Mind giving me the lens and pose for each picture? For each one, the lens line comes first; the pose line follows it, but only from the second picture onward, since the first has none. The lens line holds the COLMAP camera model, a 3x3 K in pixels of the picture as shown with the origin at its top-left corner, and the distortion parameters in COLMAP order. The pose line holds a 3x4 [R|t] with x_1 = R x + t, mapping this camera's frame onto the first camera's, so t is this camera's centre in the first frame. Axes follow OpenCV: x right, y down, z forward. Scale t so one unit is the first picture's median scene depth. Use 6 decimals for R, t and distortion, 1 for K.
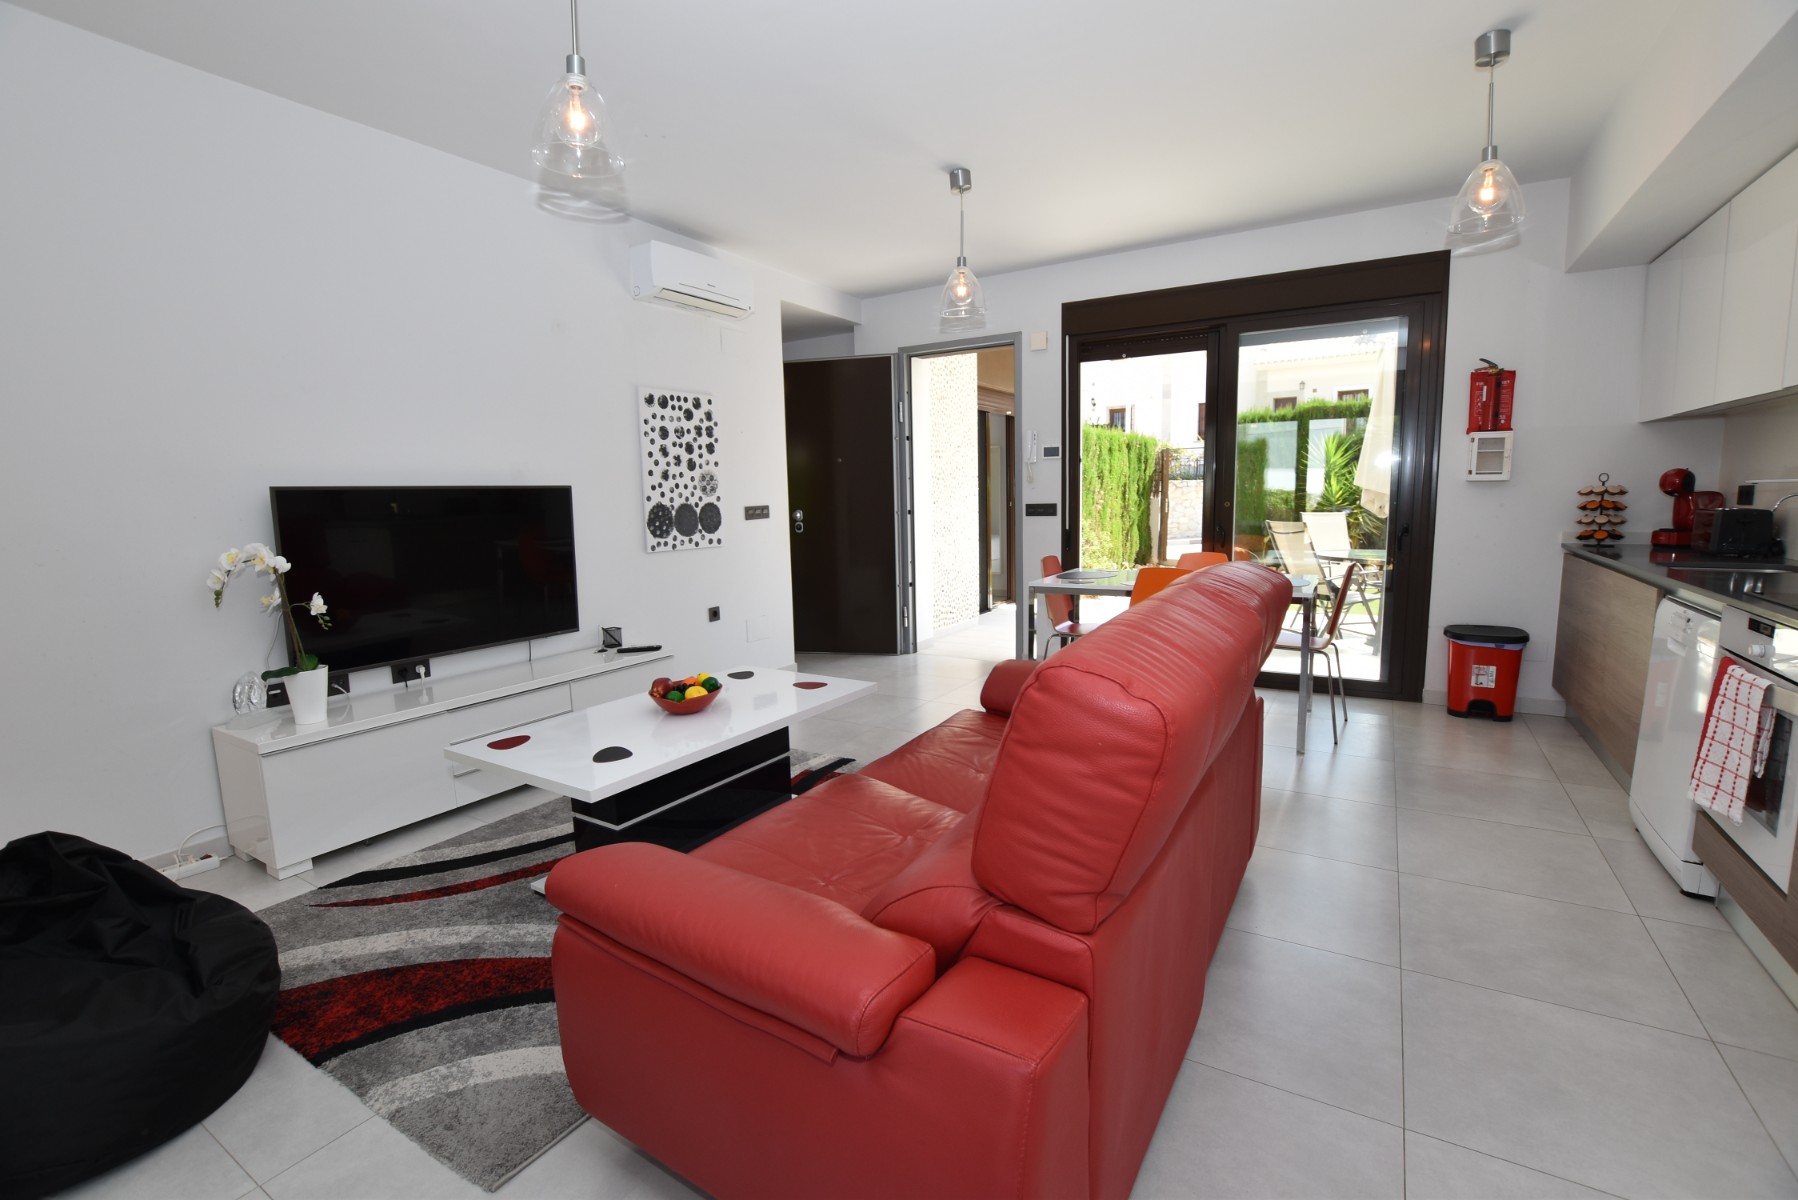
lens RADIAL K [[792.0, 0, 901.9], [0, 792.0, 602.3], [0, 0, 1]] dist [-0.035709, 0.006629]
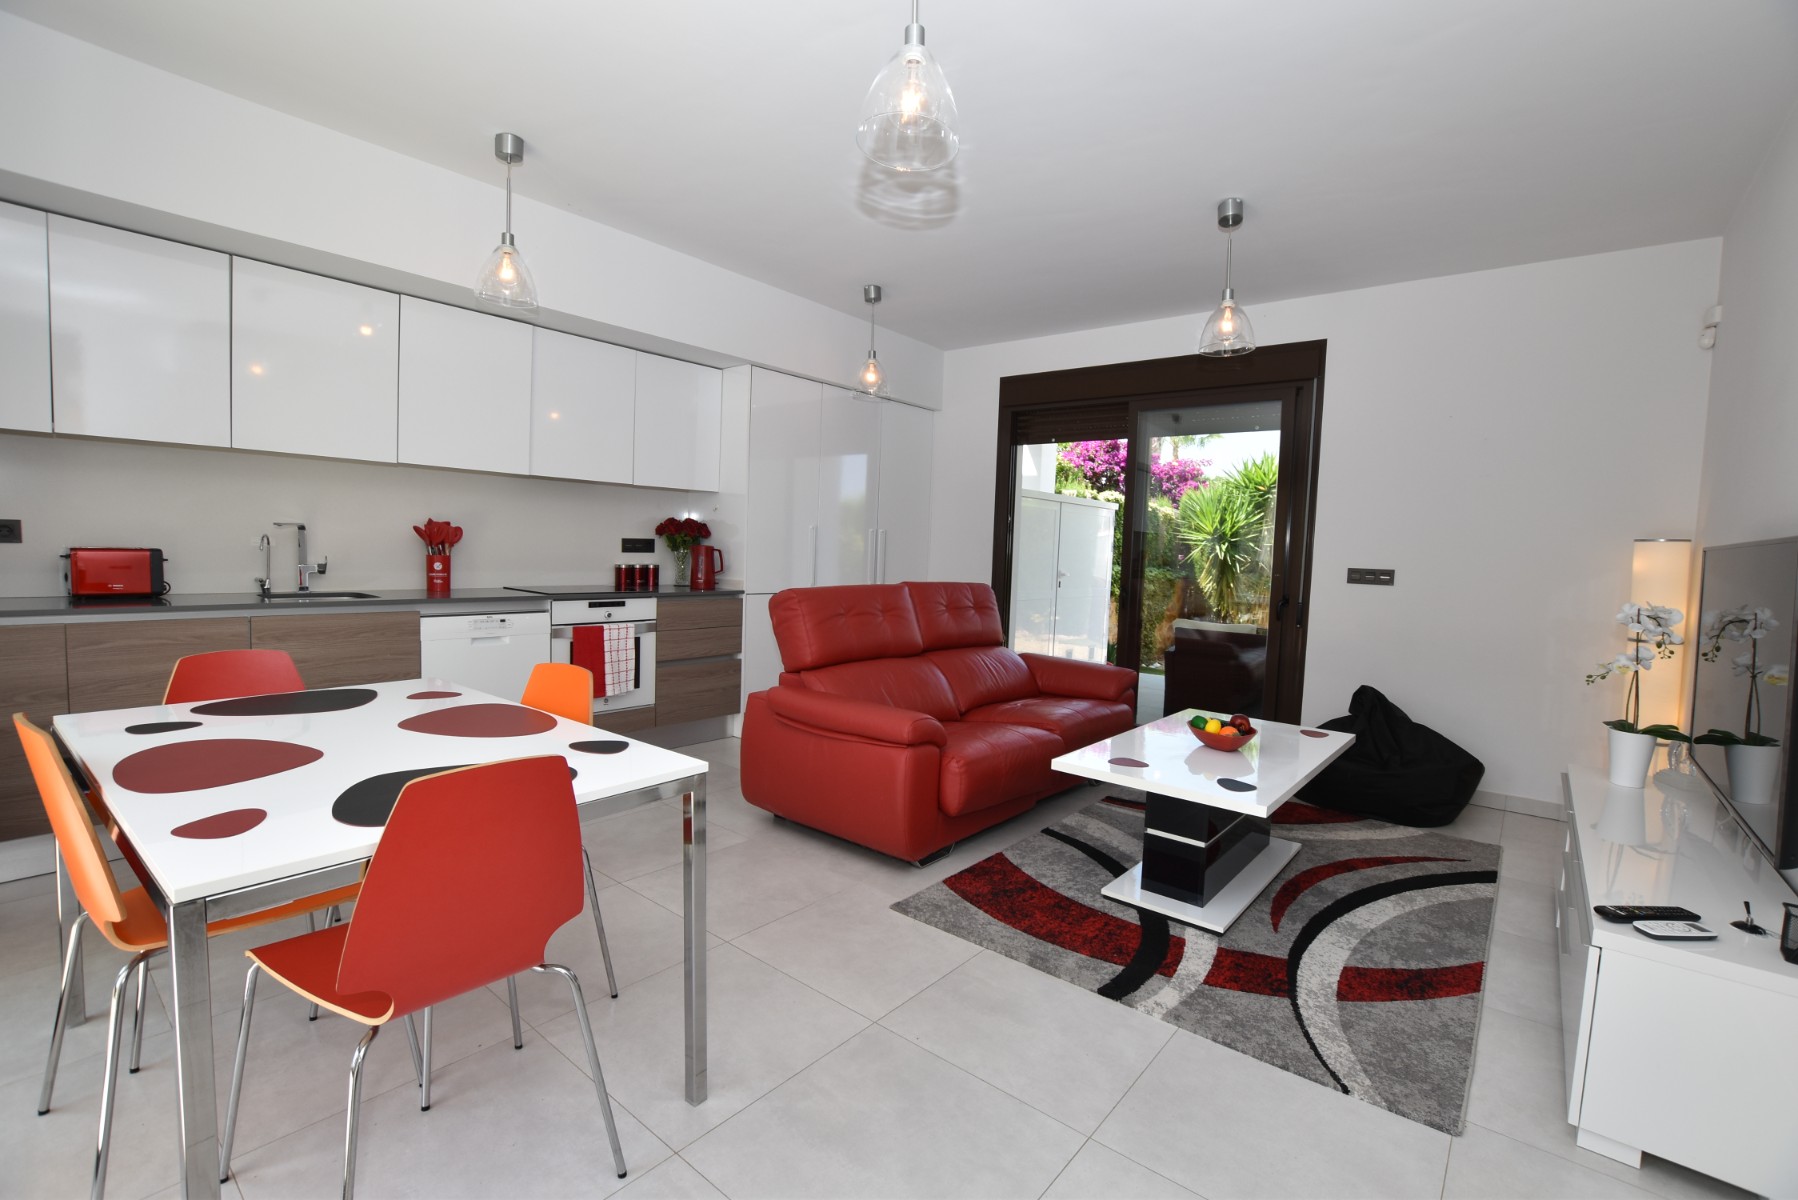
lens RADIAL K [[792.0, 0, 902.2], [0, 792.0, 602.1], [0, 0, 1]] dist [-0.035709, 0.006629]
pose [[-0.989936, -0.023486, 0.139557, 0.012209], [0.005037, 0.979661, 0.200599, -0.197307], [-0.141429, 0.199283, -0.969682, 1.467124]]
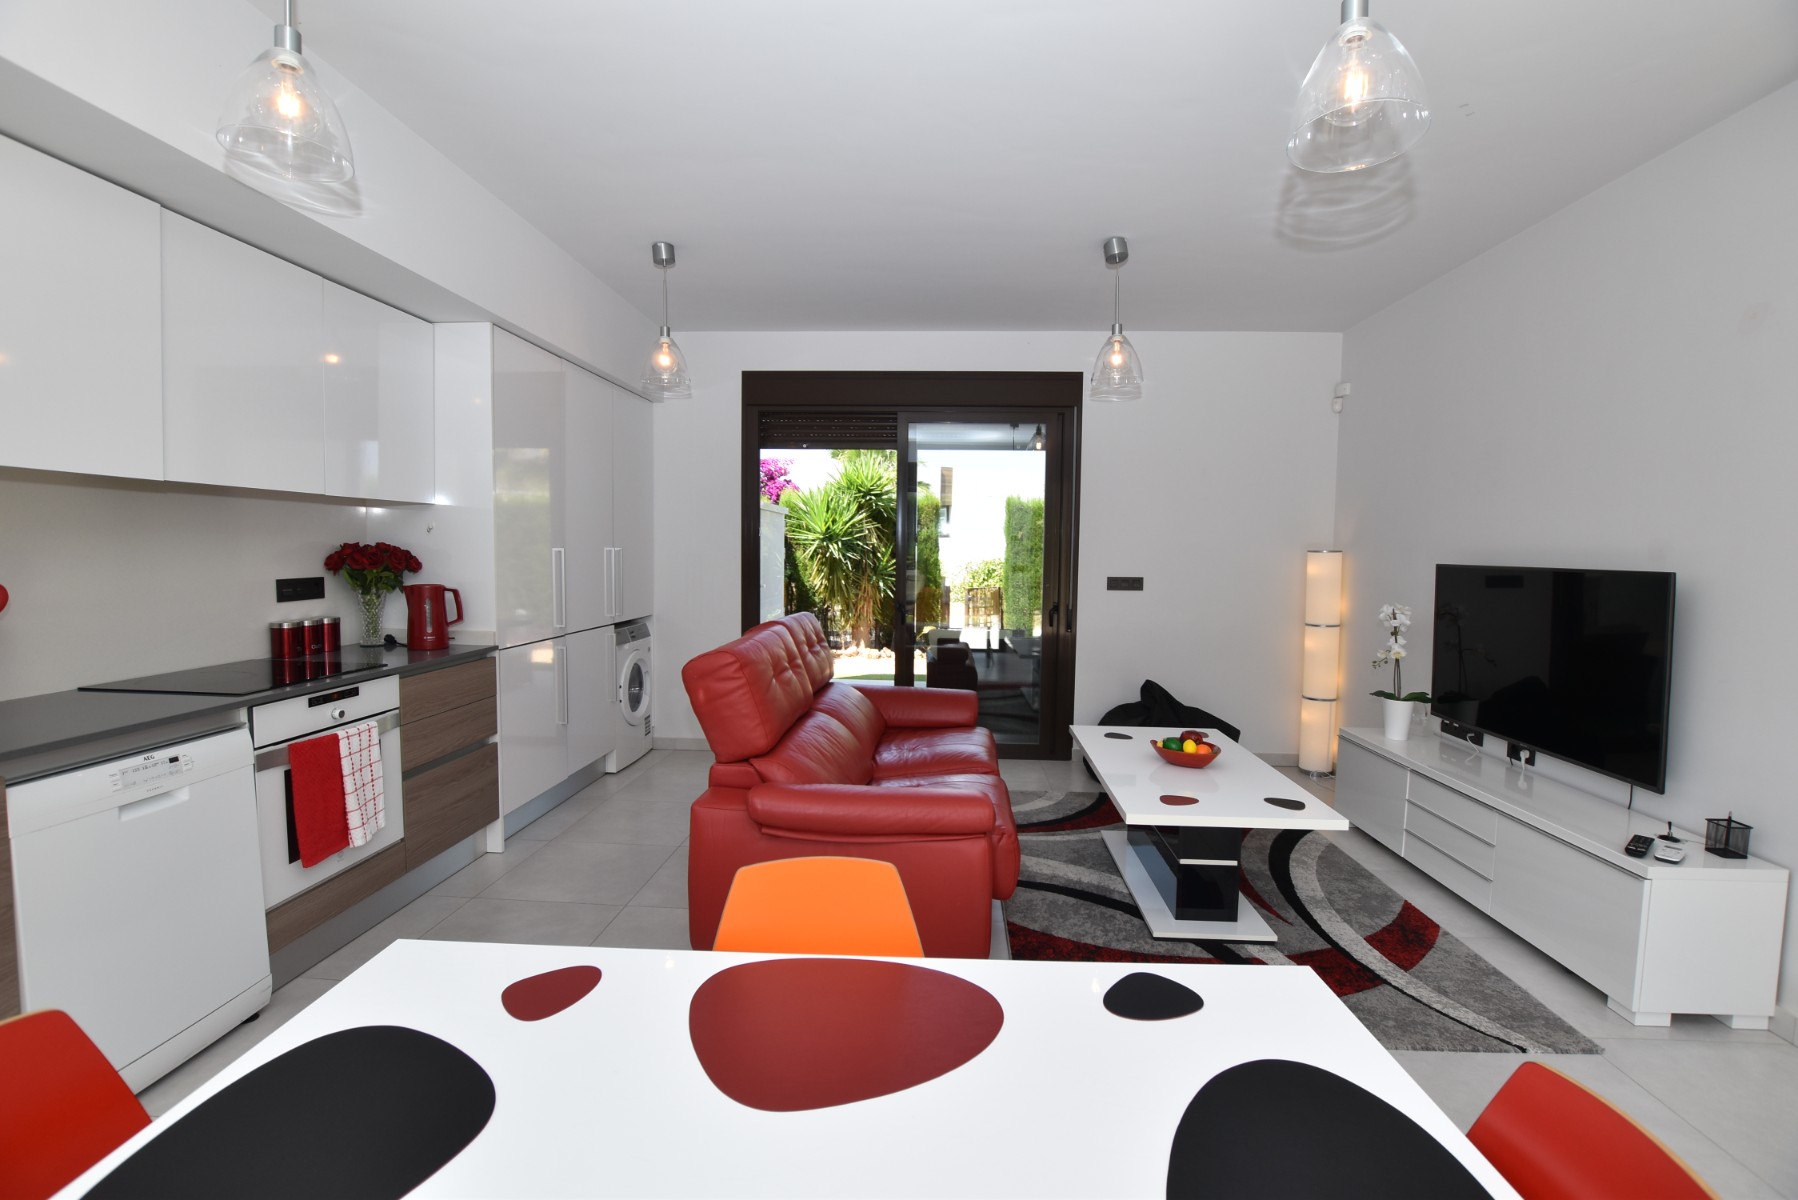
lens RADIAL K [[792.0, 0, 901.3], [0, 792.0, 602.1], [0, 0, 1]] dist [-0.035709, 0.006629]
pose [[-0.882841, 0.041433, -0.467840, 0.441541], [-0.058505, 0.978642, 0.197073, -0.210861], [0.466013, 0.201356, -0.861561, 1.239273]]
